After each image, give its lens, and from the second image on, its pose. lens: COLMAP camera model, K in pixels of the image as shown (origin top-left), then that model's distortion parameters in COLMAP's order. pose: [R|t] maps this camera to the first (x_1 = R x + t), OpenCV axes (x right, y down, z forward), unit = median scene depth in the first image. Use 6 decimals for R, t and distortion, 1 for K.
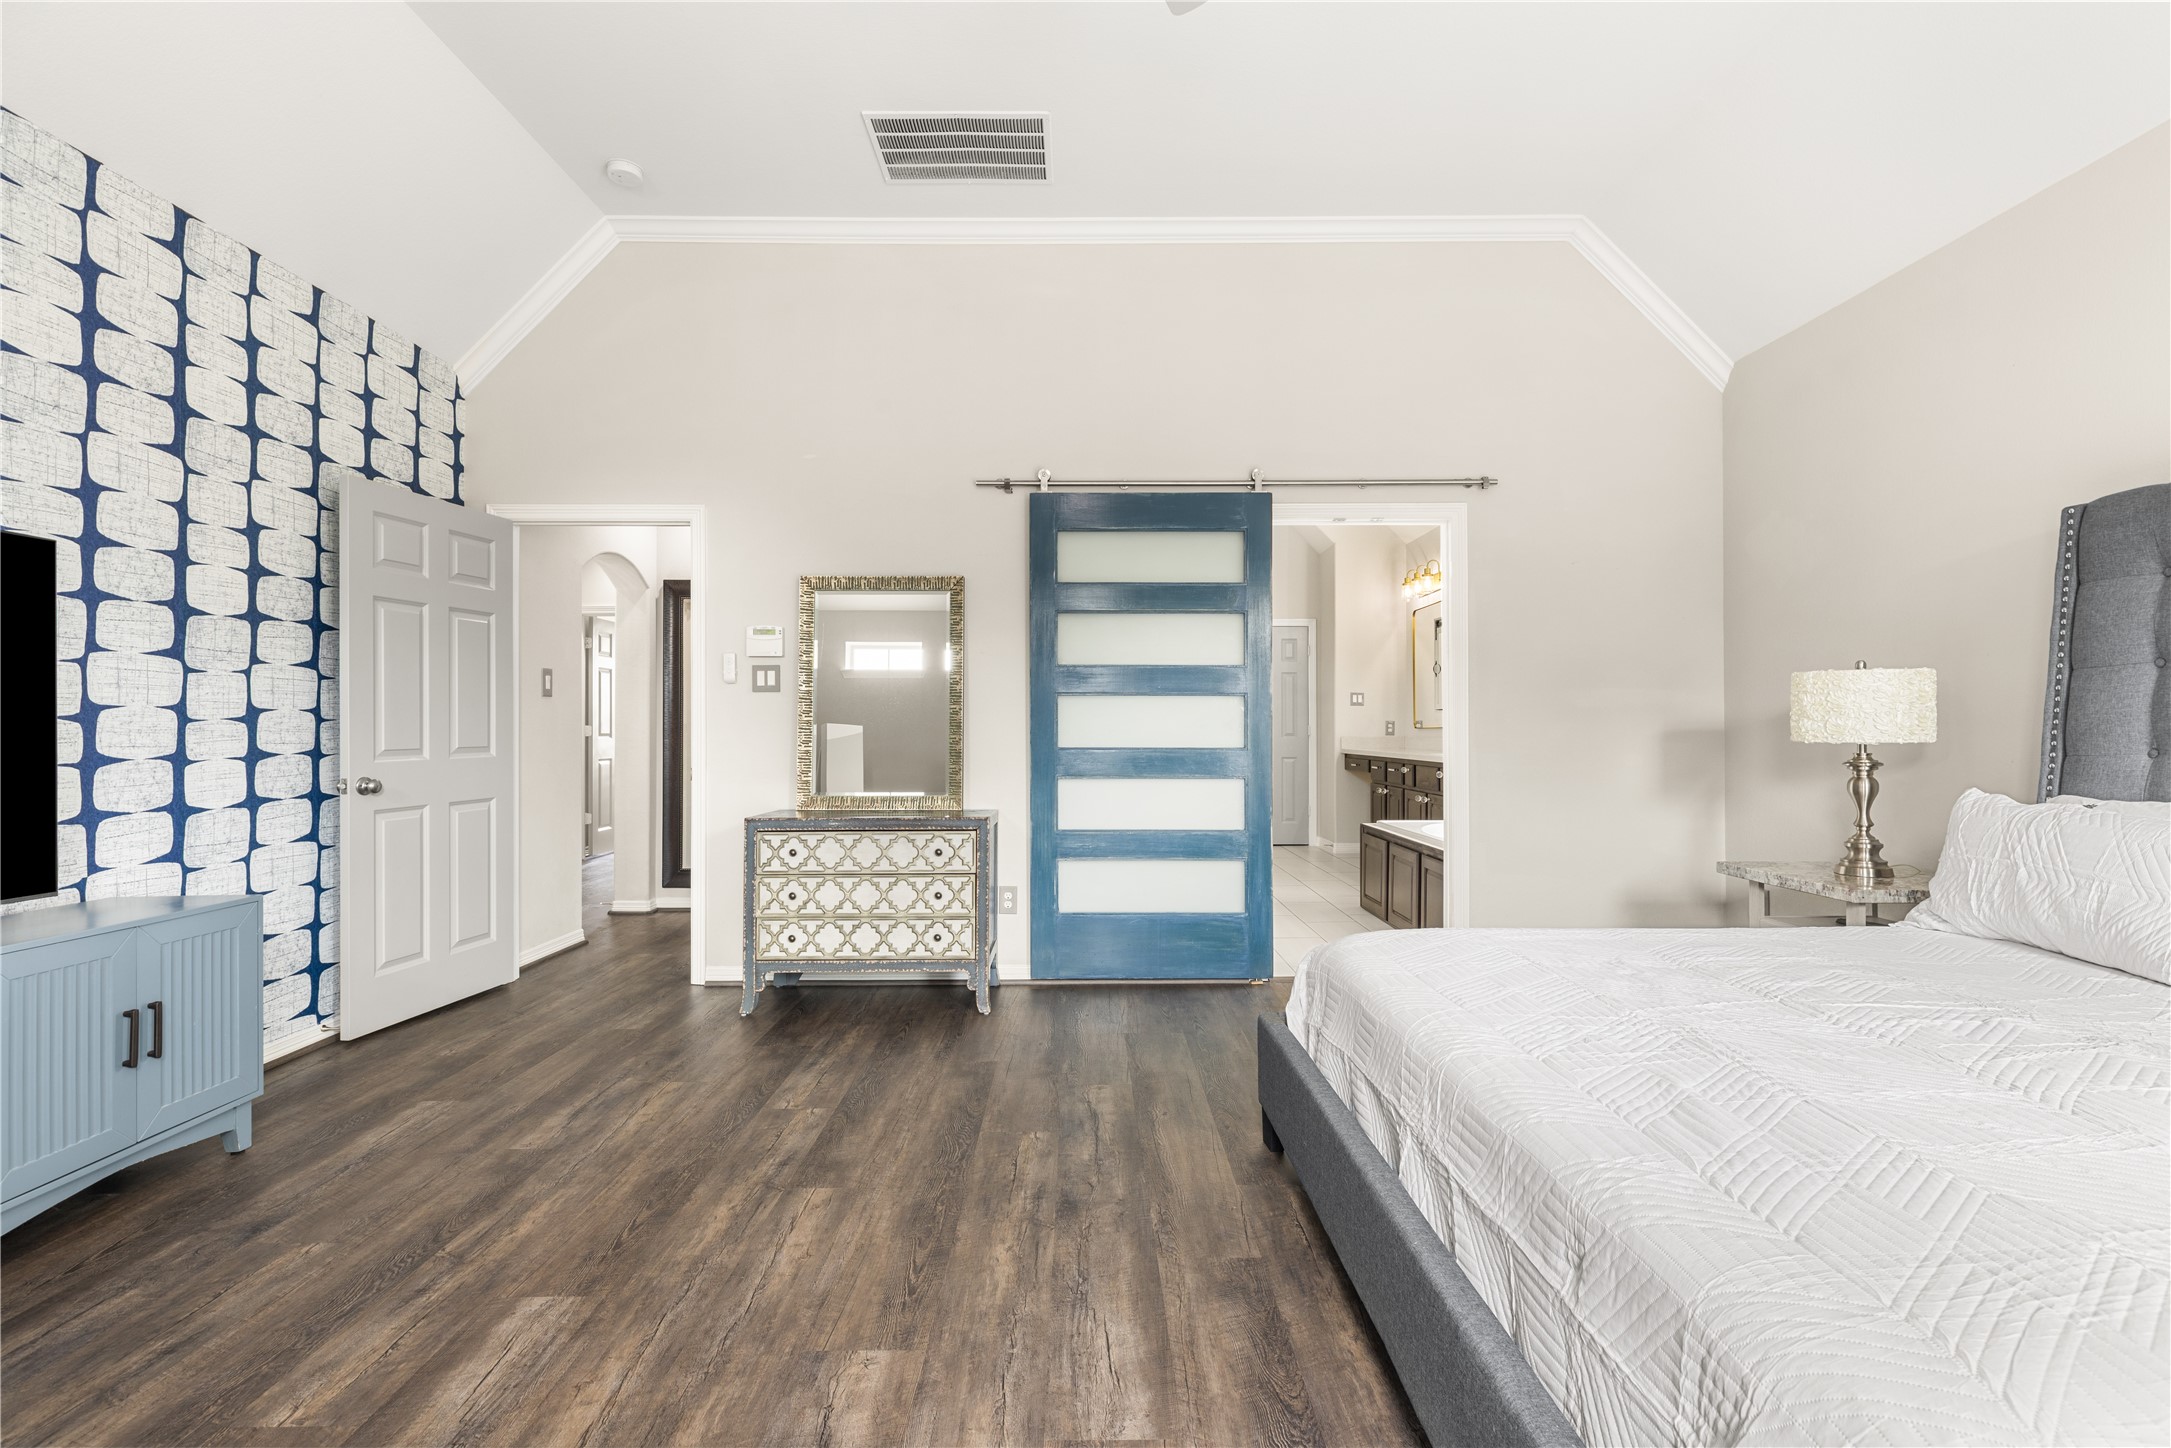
lens RADIAL K [[971.0, 0, 1089.5], [0, 971.0, 722.6], [0, 0, 1]] dist [0.002617, -0.000019]
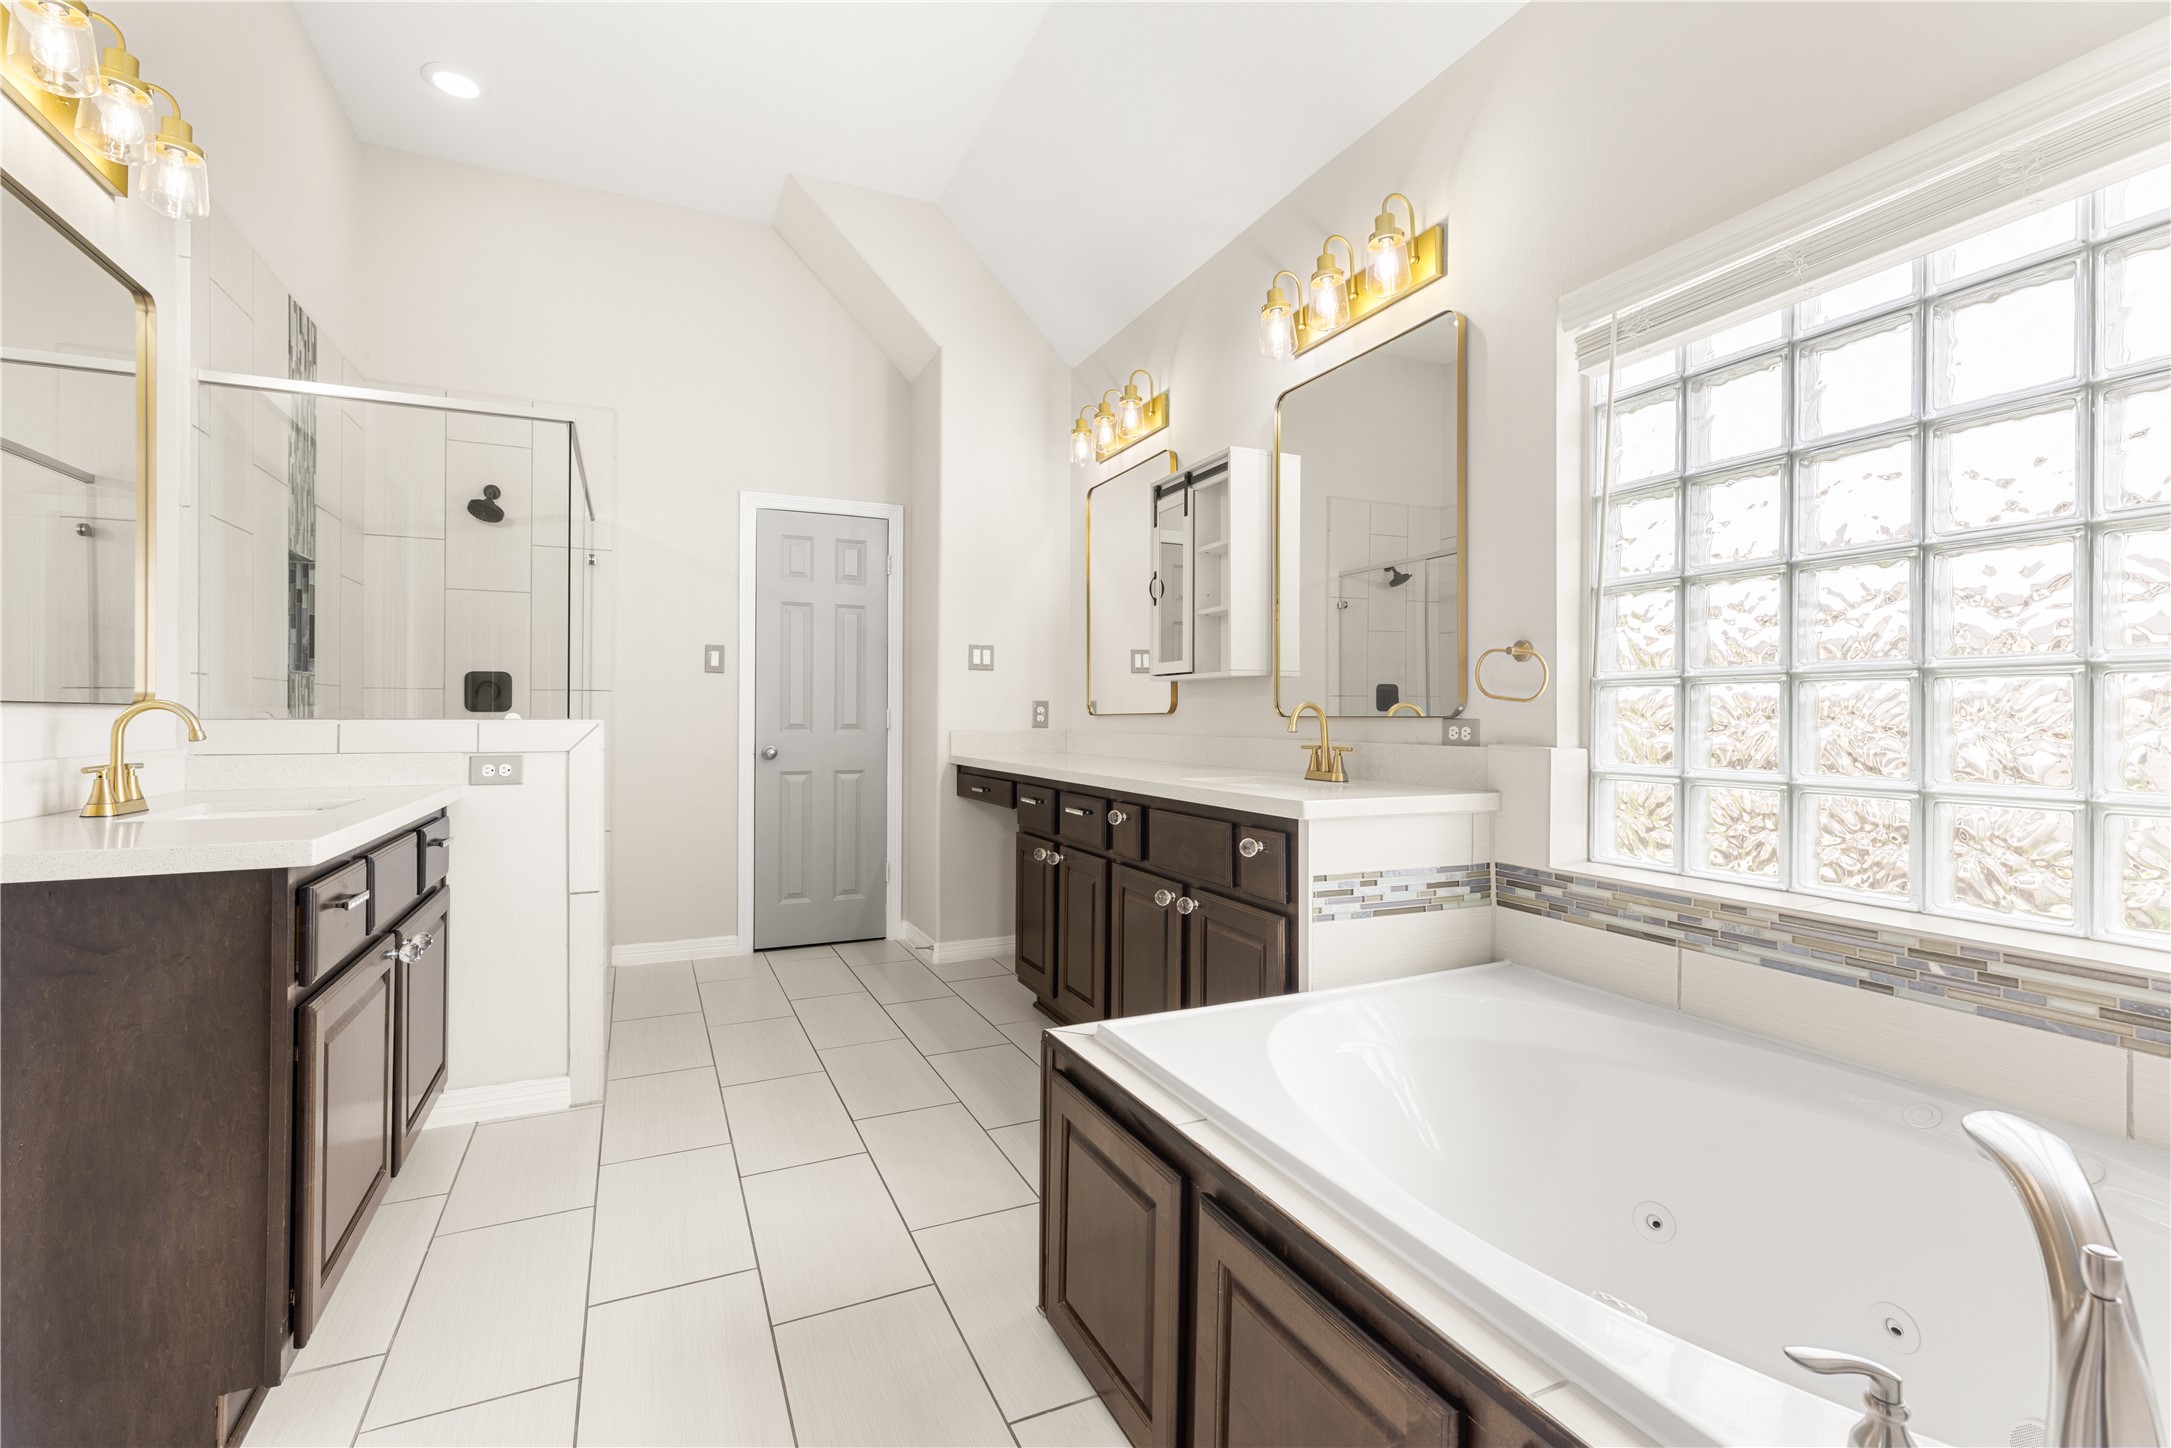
lens RADIAL K [[971.0, 0, 1078.4], [0, 971.0, 714.4], [0, 0, 1]] dist [0.002617, -0.000019]
pose [[0.917150, 0.005518, 0.398504, 0.116061], [-0.008290, 0.999952, 0.005232, 0.002623], [-0.398456, -0.008102, 0.917152, 0.498018]]
